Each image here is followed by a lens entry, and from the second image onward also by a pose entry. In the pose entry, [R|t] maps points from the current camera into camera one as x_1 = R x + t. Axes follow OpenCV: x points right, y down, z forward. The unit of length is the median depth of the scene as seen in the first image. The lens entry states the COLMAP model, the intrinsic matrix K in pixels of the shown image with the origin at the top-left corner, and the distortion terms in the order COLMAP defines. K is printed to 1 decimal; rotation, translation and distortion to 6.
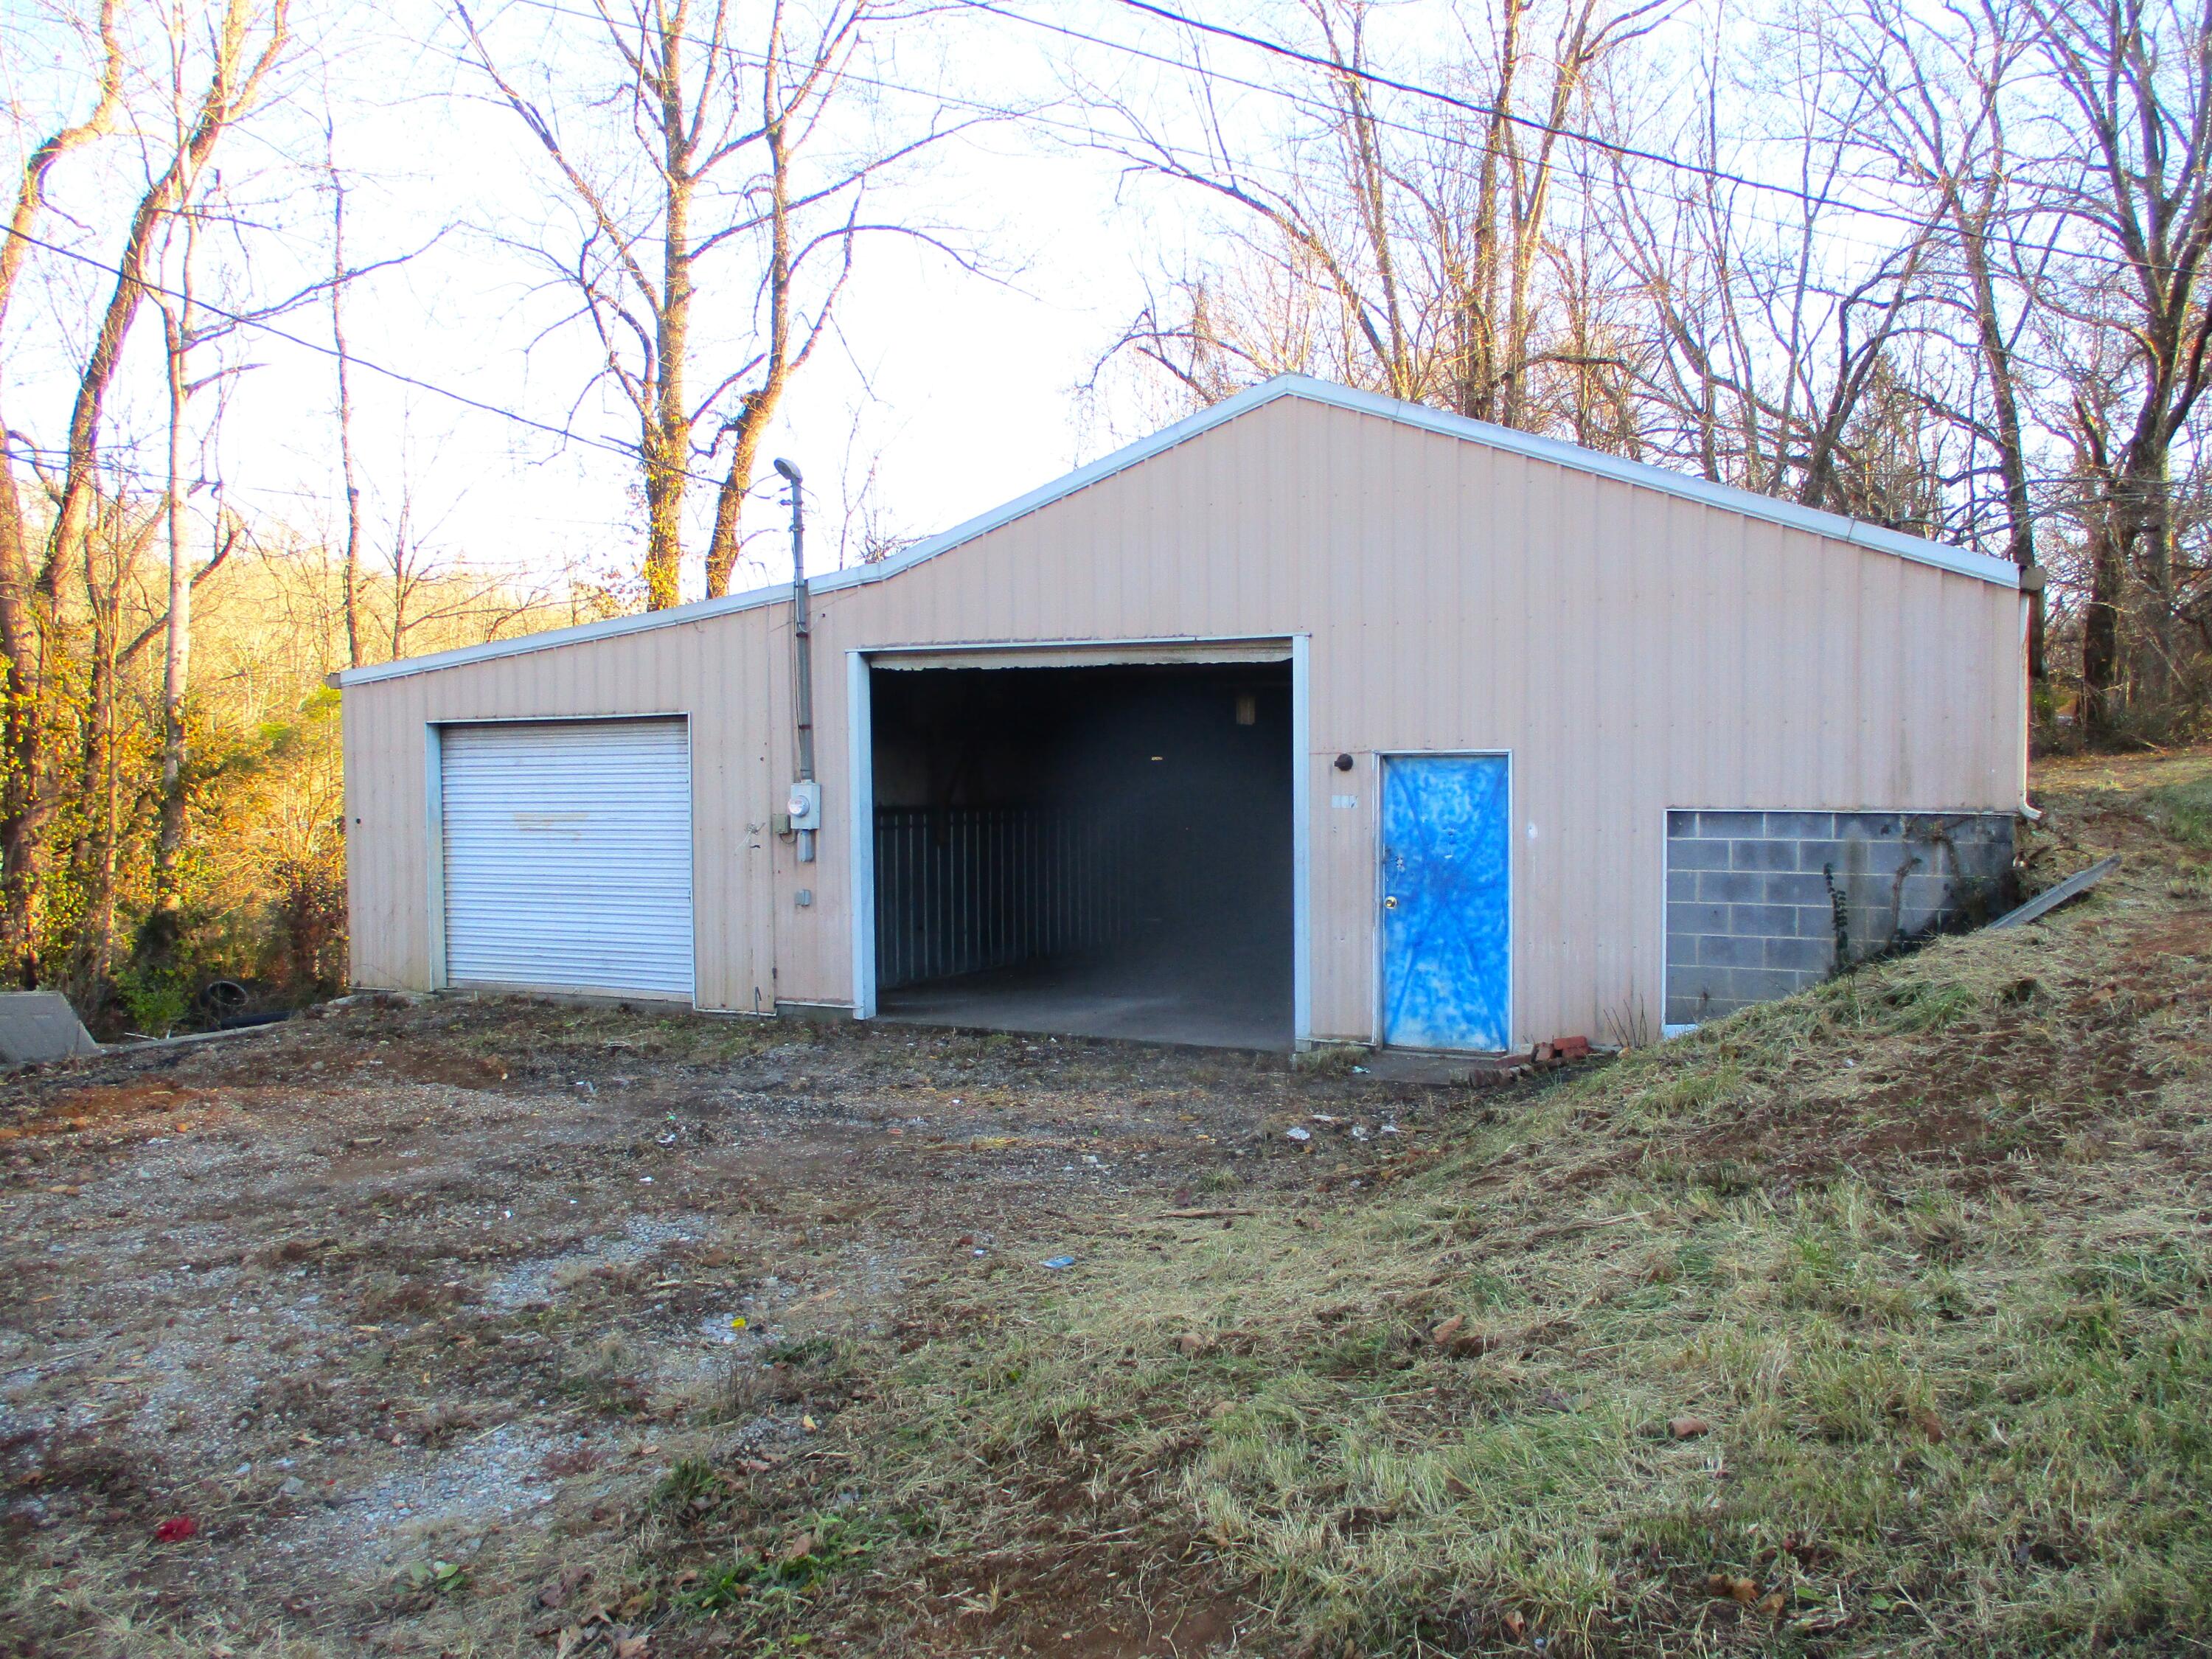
lens RADIAL K [[1793.2, 0, 1116.8], [0, 1793.2, 834.1], [0, 0, 1]] dist [-0.038524, 0.019152]
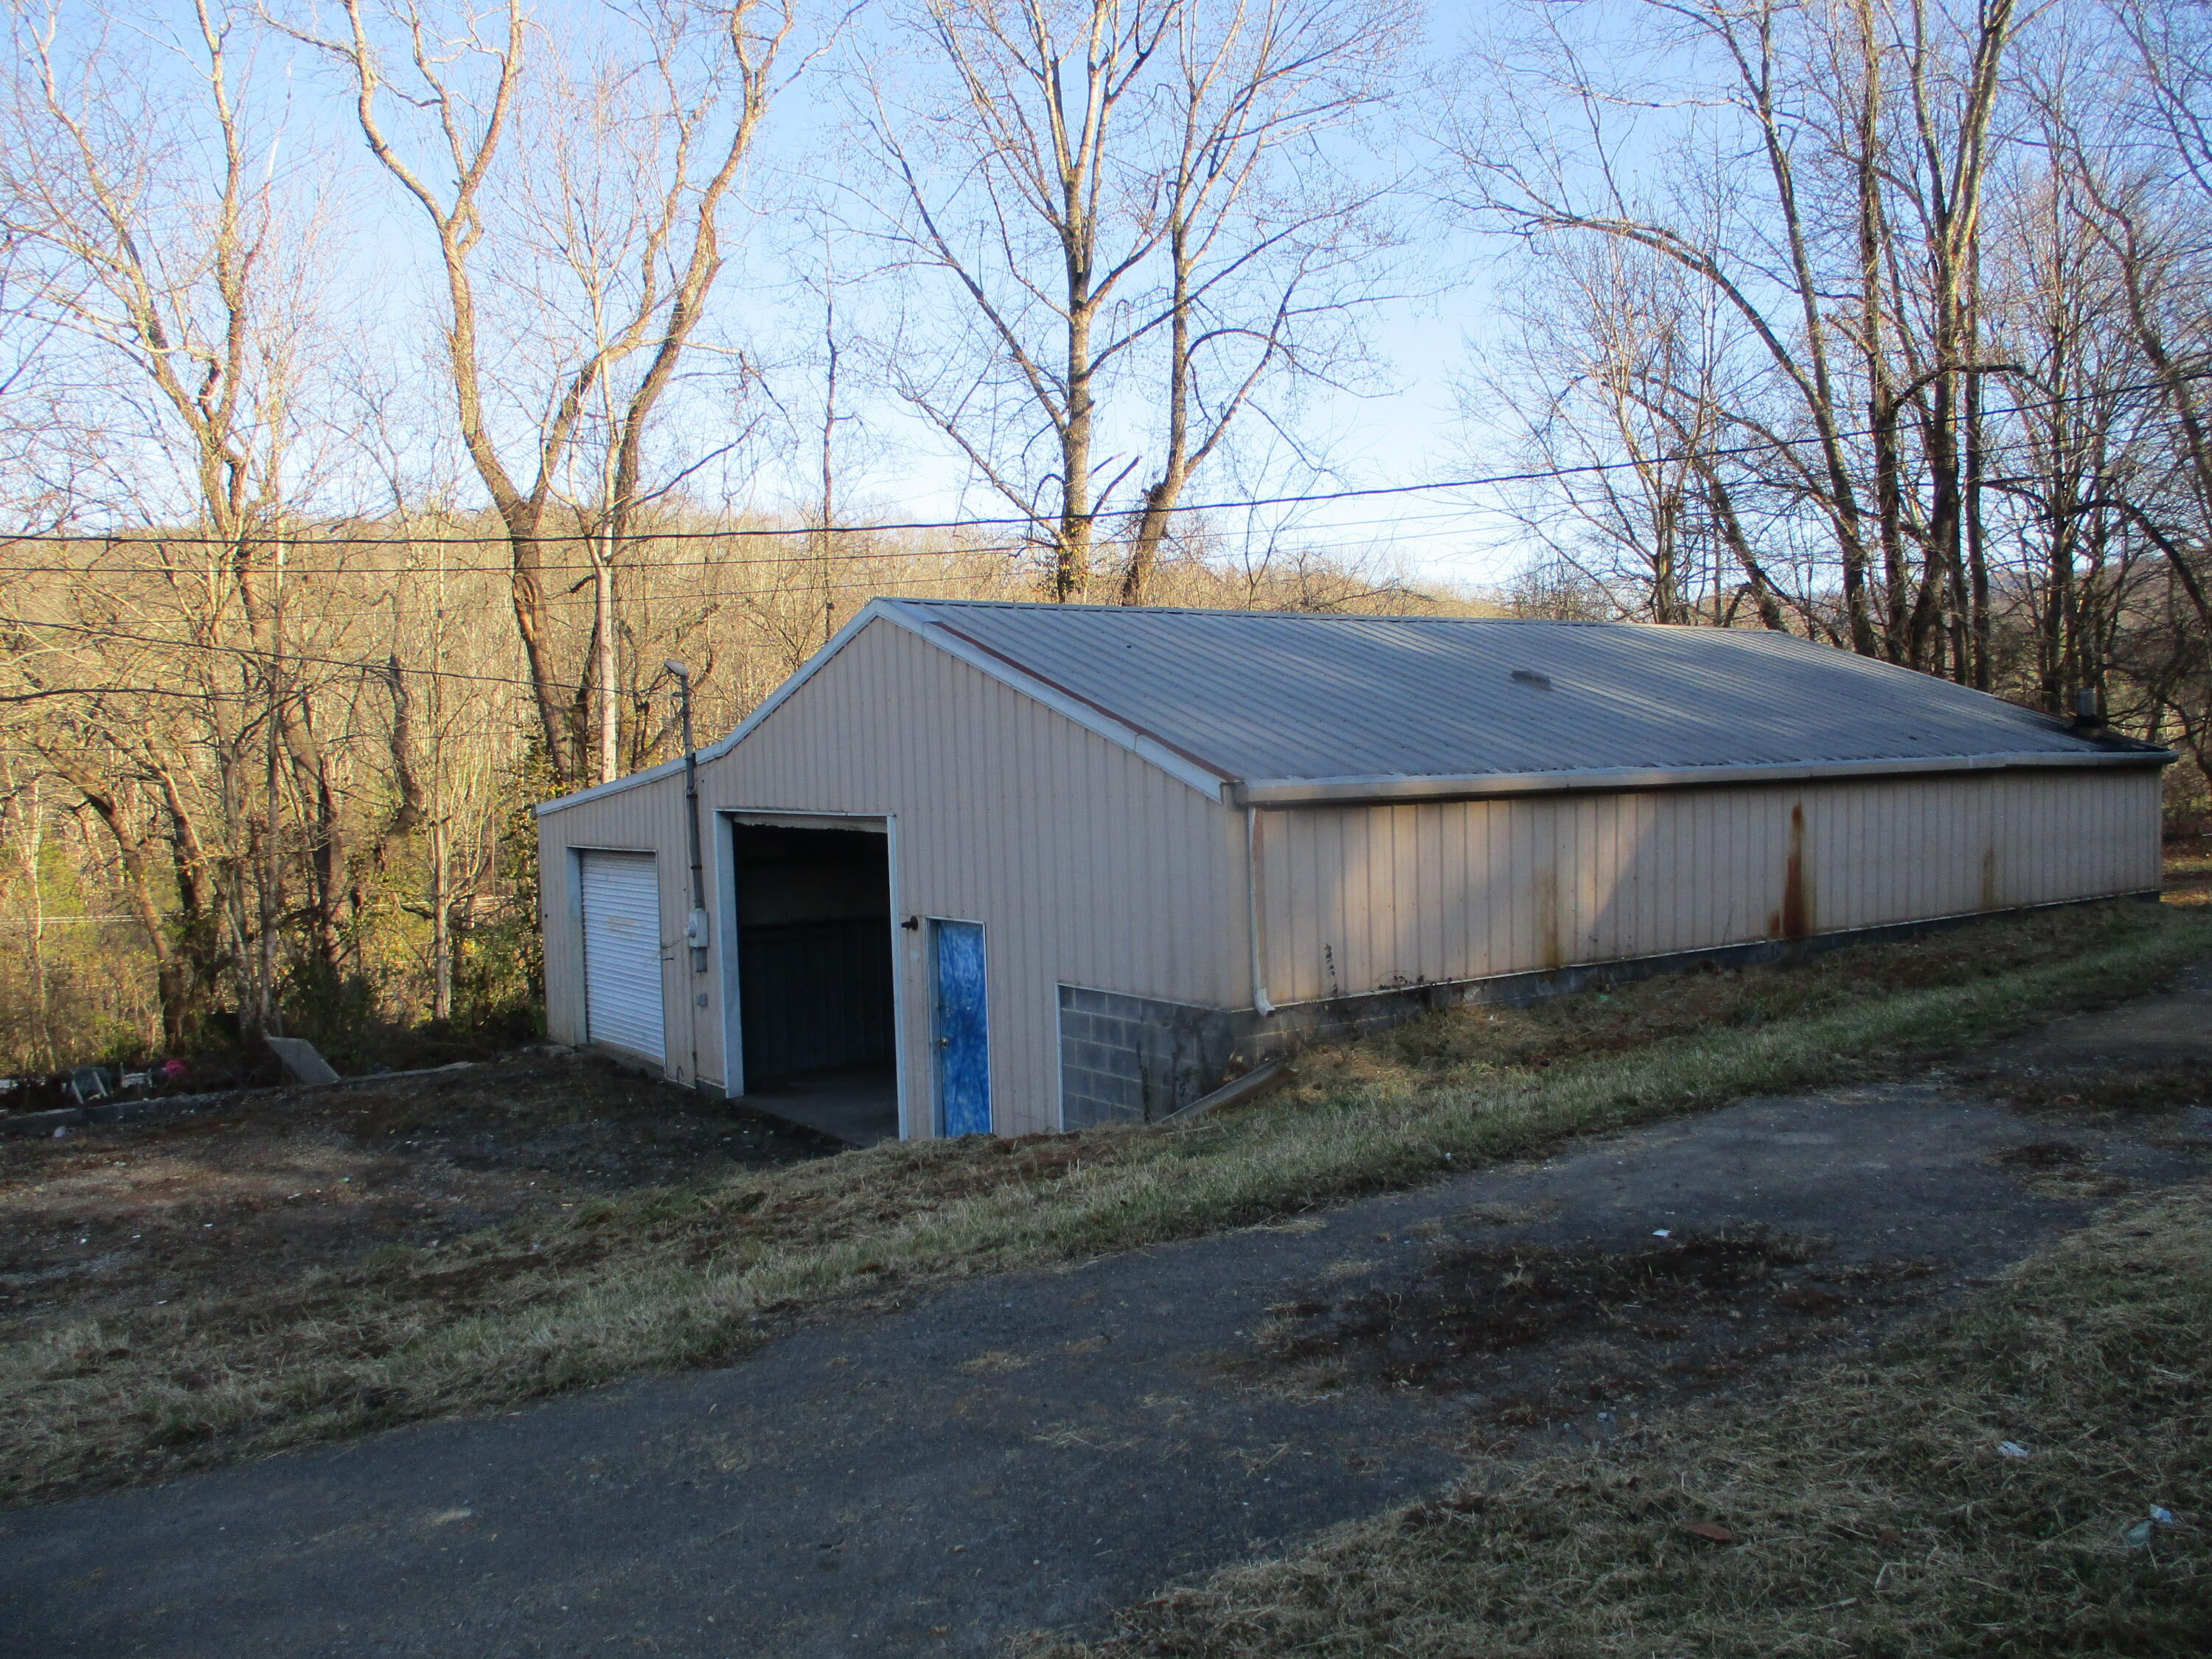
lens RADIAL K [[1808.6, 0, 1106.0], [0, 1808.6, 829.5], [0, 0, 1]] dist [-0.013198, -0.004736]
pose [[0.877912, 0.002505, -0.478816, 0.706815], [0.000113, 0.999985, 0.005439, -0.094178], [0.478822, -0.004829, 0.877899, 0.001299]]
